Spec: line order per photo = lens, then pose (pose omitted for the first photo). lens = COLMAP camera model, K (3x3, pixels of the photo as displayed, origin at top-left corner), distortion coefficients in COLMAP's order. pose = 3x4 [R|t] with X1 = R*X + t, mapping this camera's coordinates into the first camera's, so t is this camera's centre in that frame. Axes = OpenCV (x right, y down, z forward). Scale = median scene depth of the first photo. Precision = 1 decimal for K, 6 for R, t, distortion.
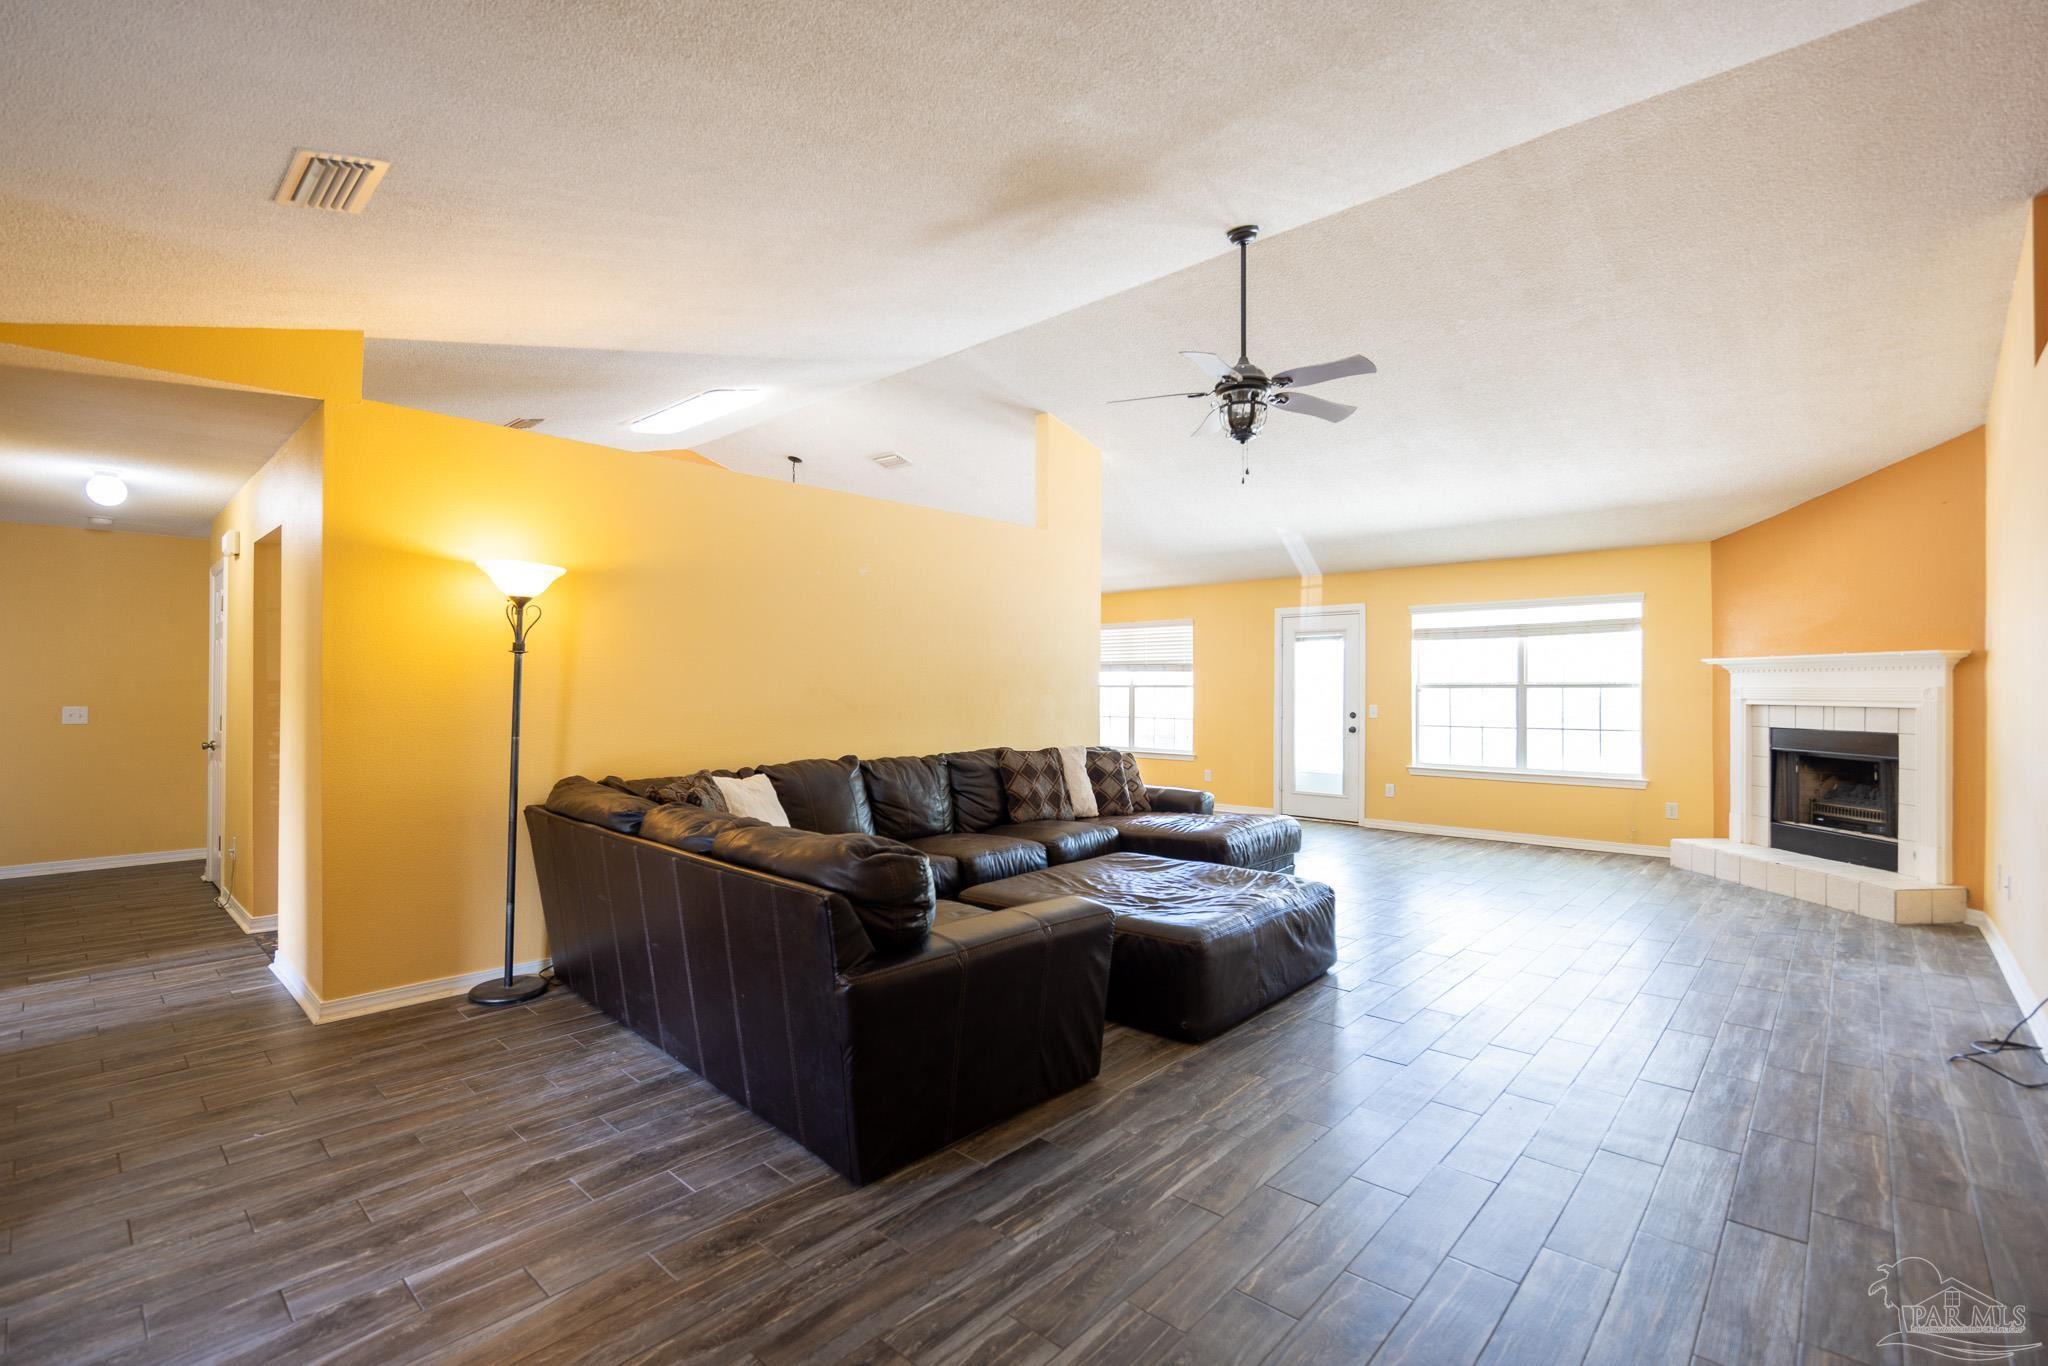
lens RADIAL K [[912.1, 0, 1019.0], [0, 912.1, 686.8], [0, 0, 1]] dist [-0.012189, 0.001207]
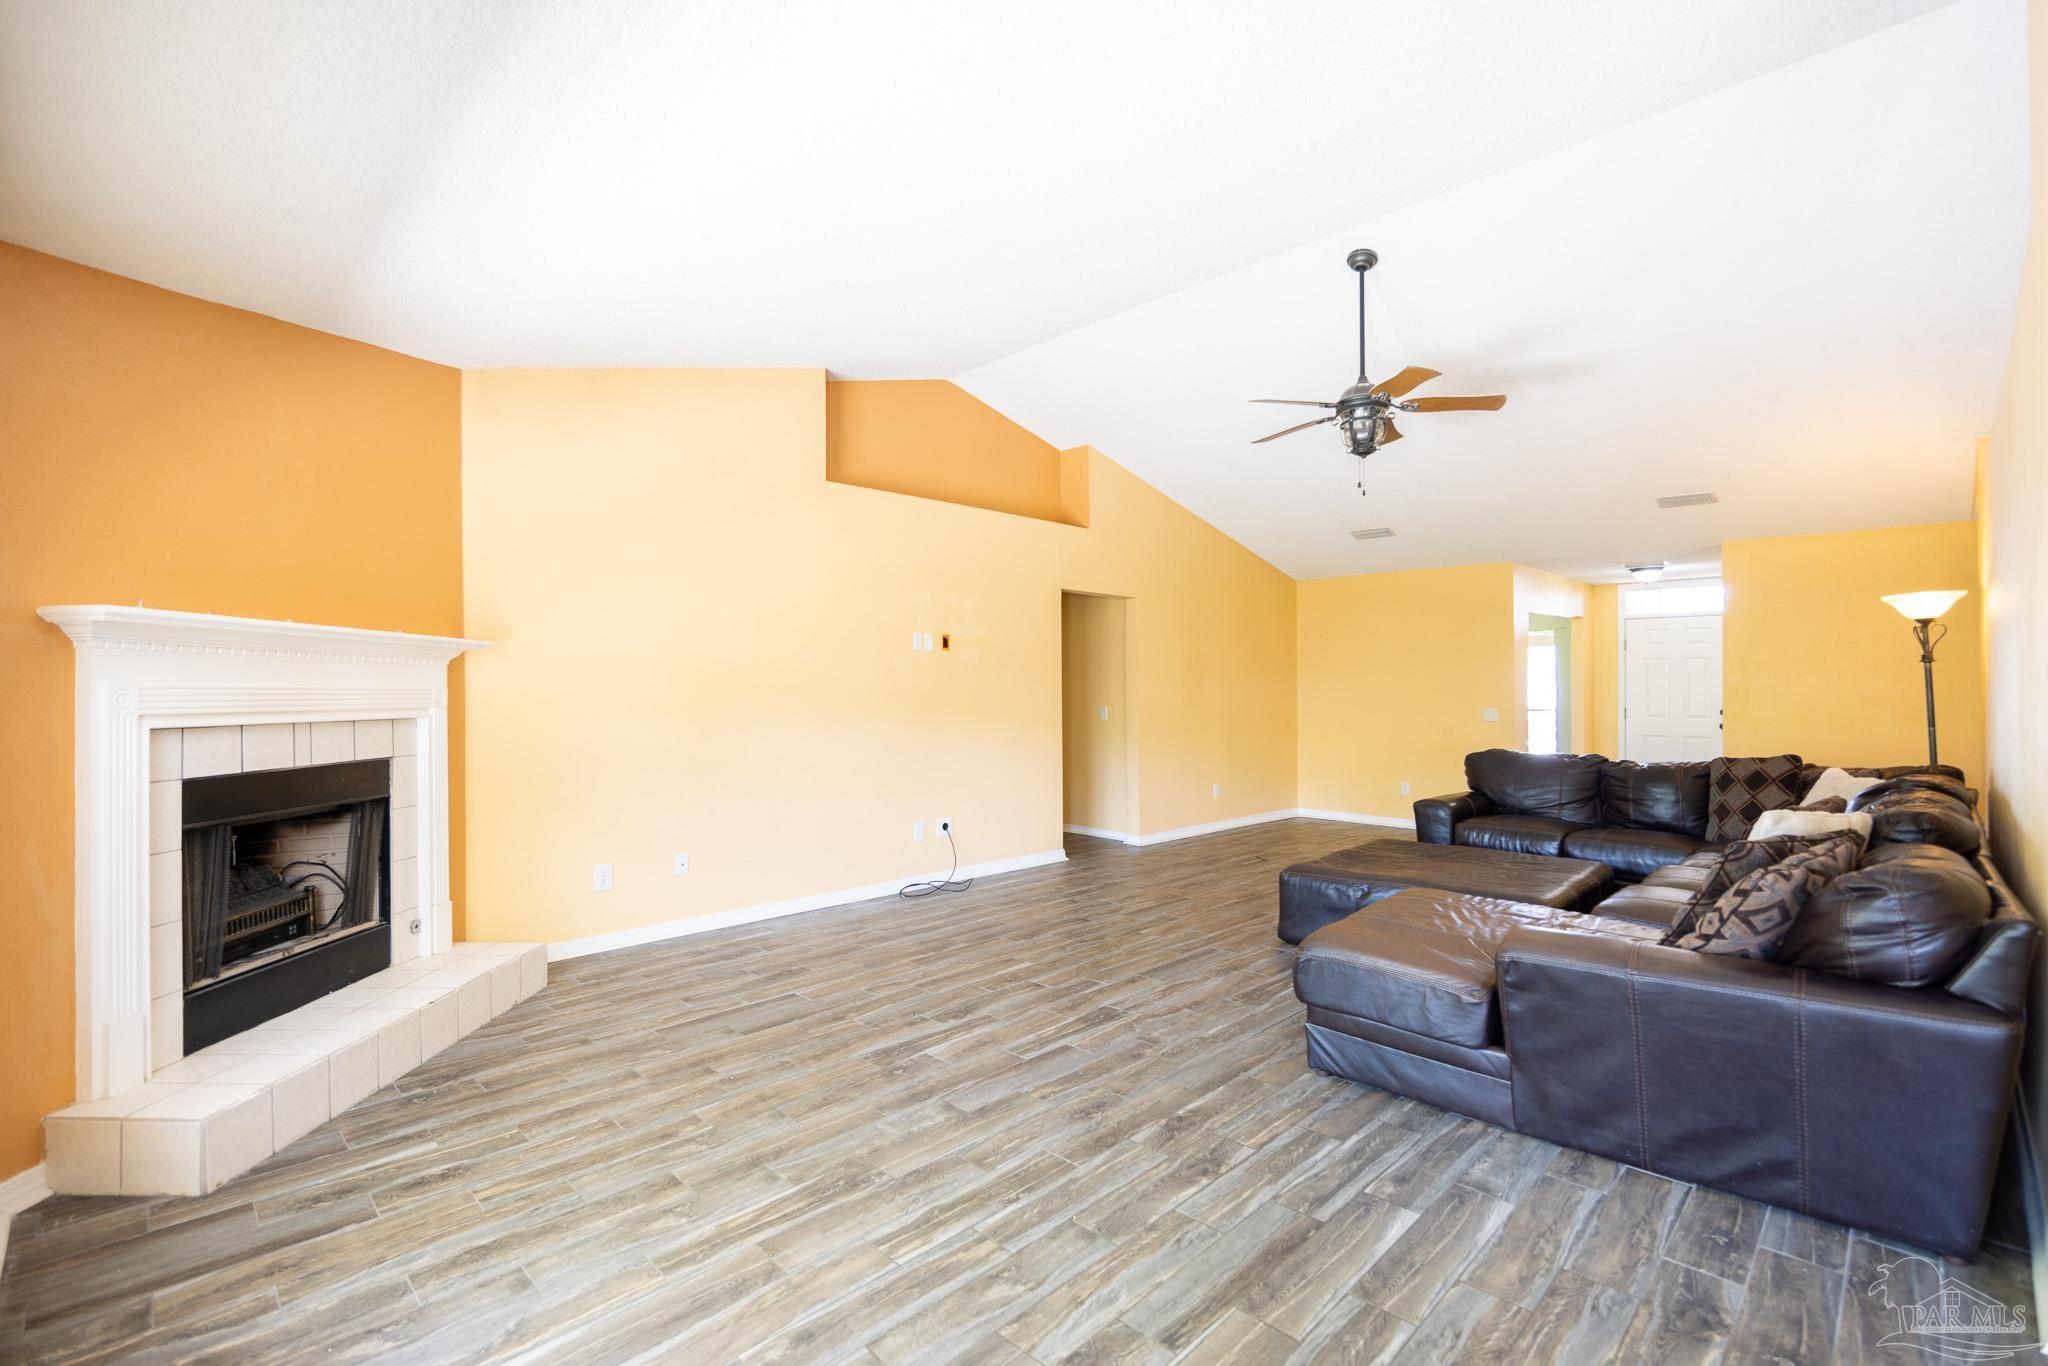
lens RADIAL K [[912.1, 0, 1032.1], [0, 912.1, 684.5], [0, 0, 1]] dist [-0.012189, 0.001207]
pose [[-0.999600, -0.000534, 0.028279, 0.300607], [-0.000722, 0.999978, -0.006631, 0.001528], [-0.028274, -0.006649, -0.999578, 1.019521]]
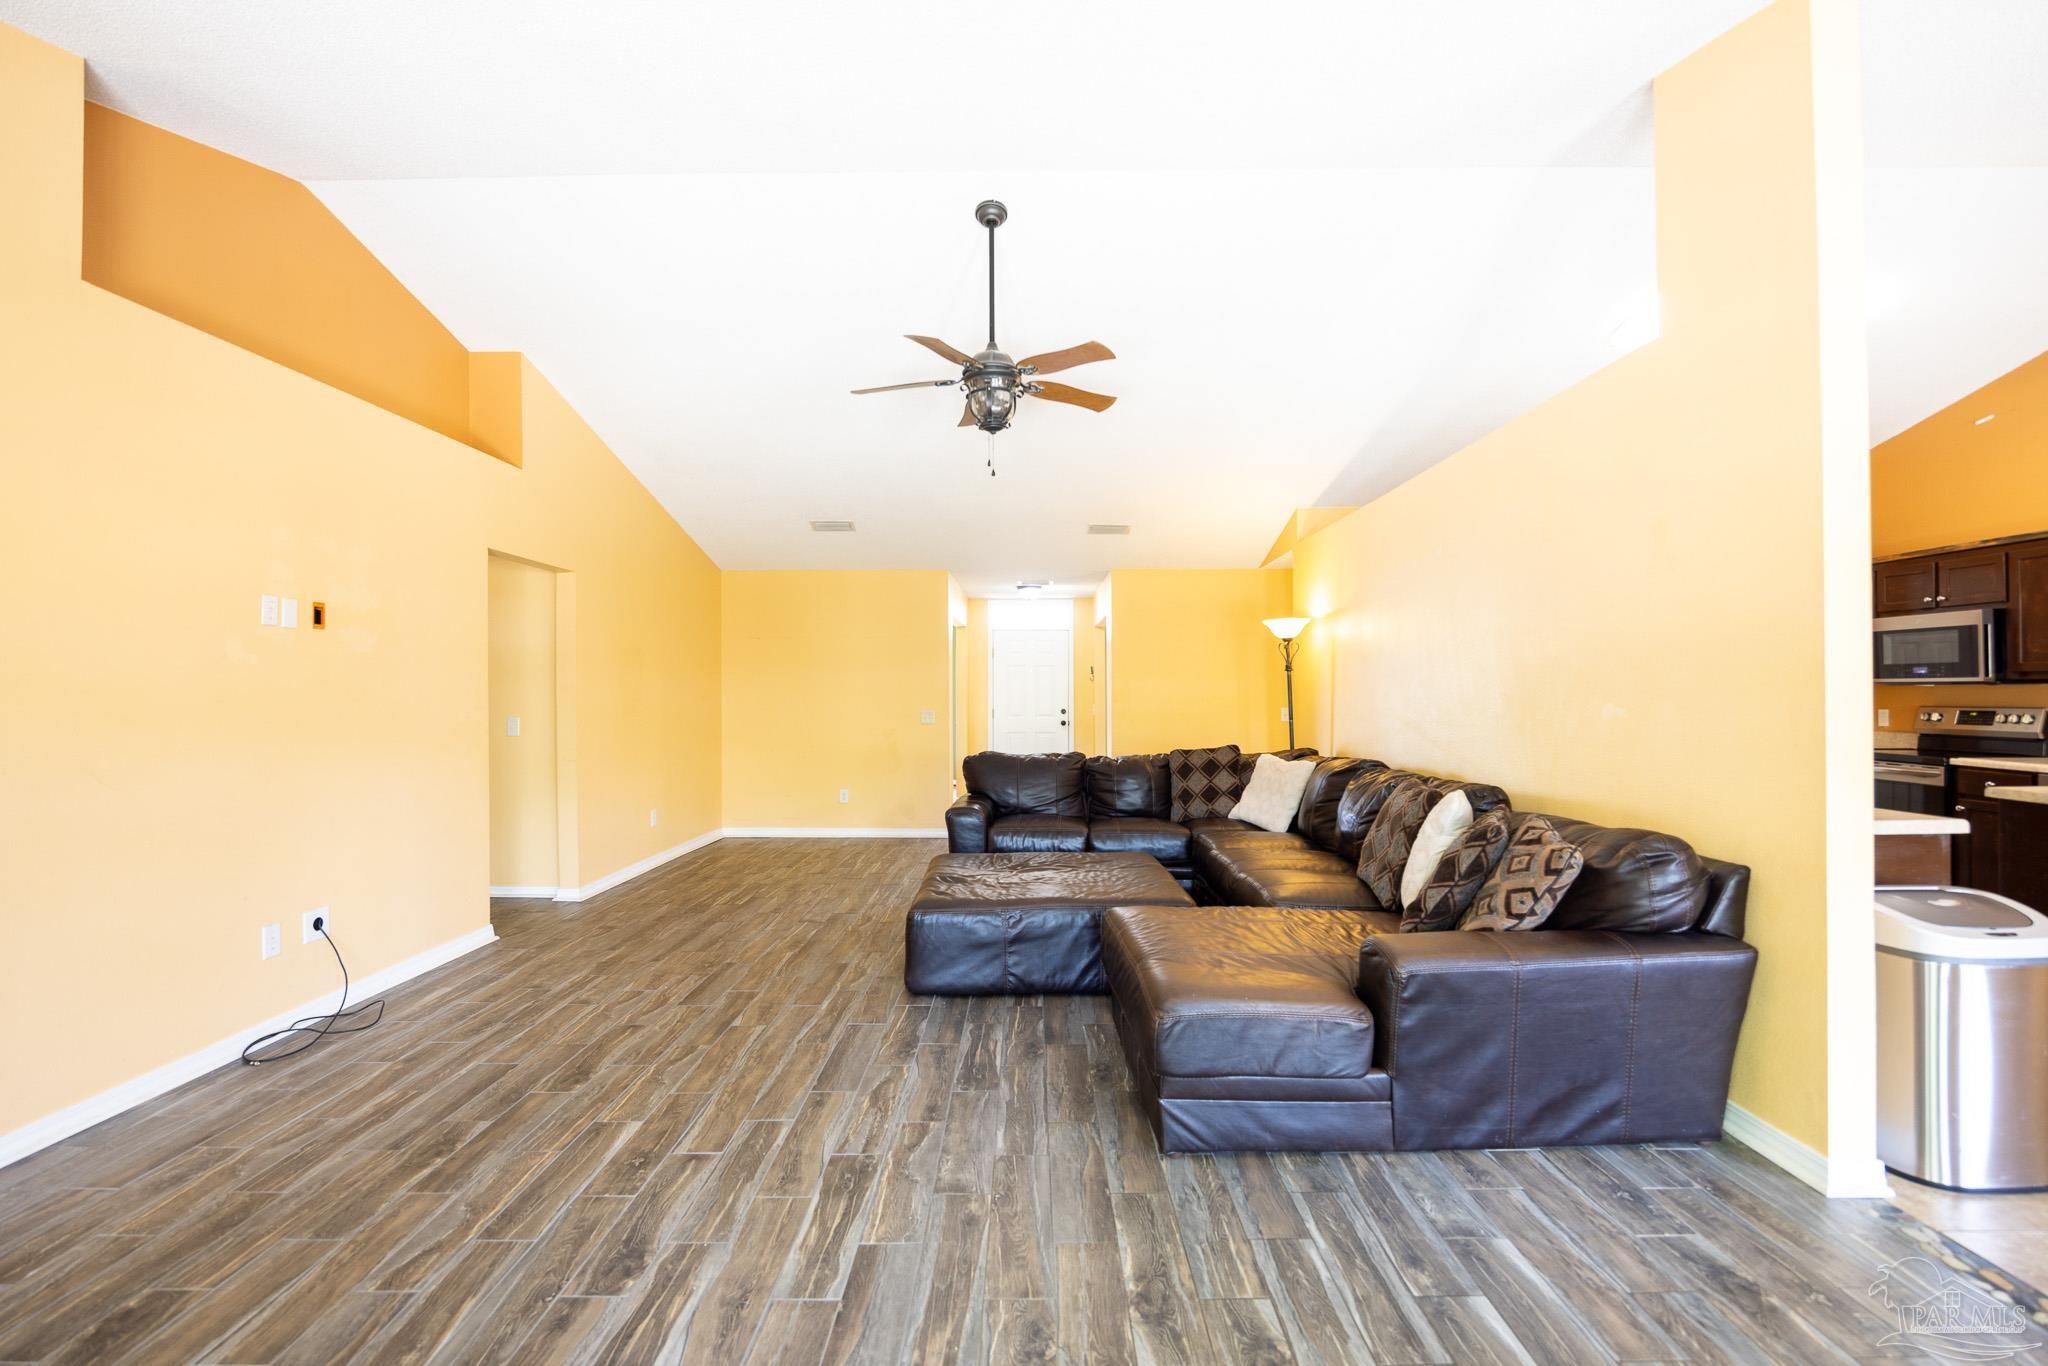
lens RADIAL K [[912.1, 0, 1026.9], [0, 912.1, 684.7], [0, 0, 1]] dist [-0.012189, 0.001207]
pose [[-0.733012, -0.004416, -0.680201, 0.429069], [0.003460, 0.999942, -0.010221, 0.001713], [0.680207, -0.009846, -0.732954, 0.849982]]
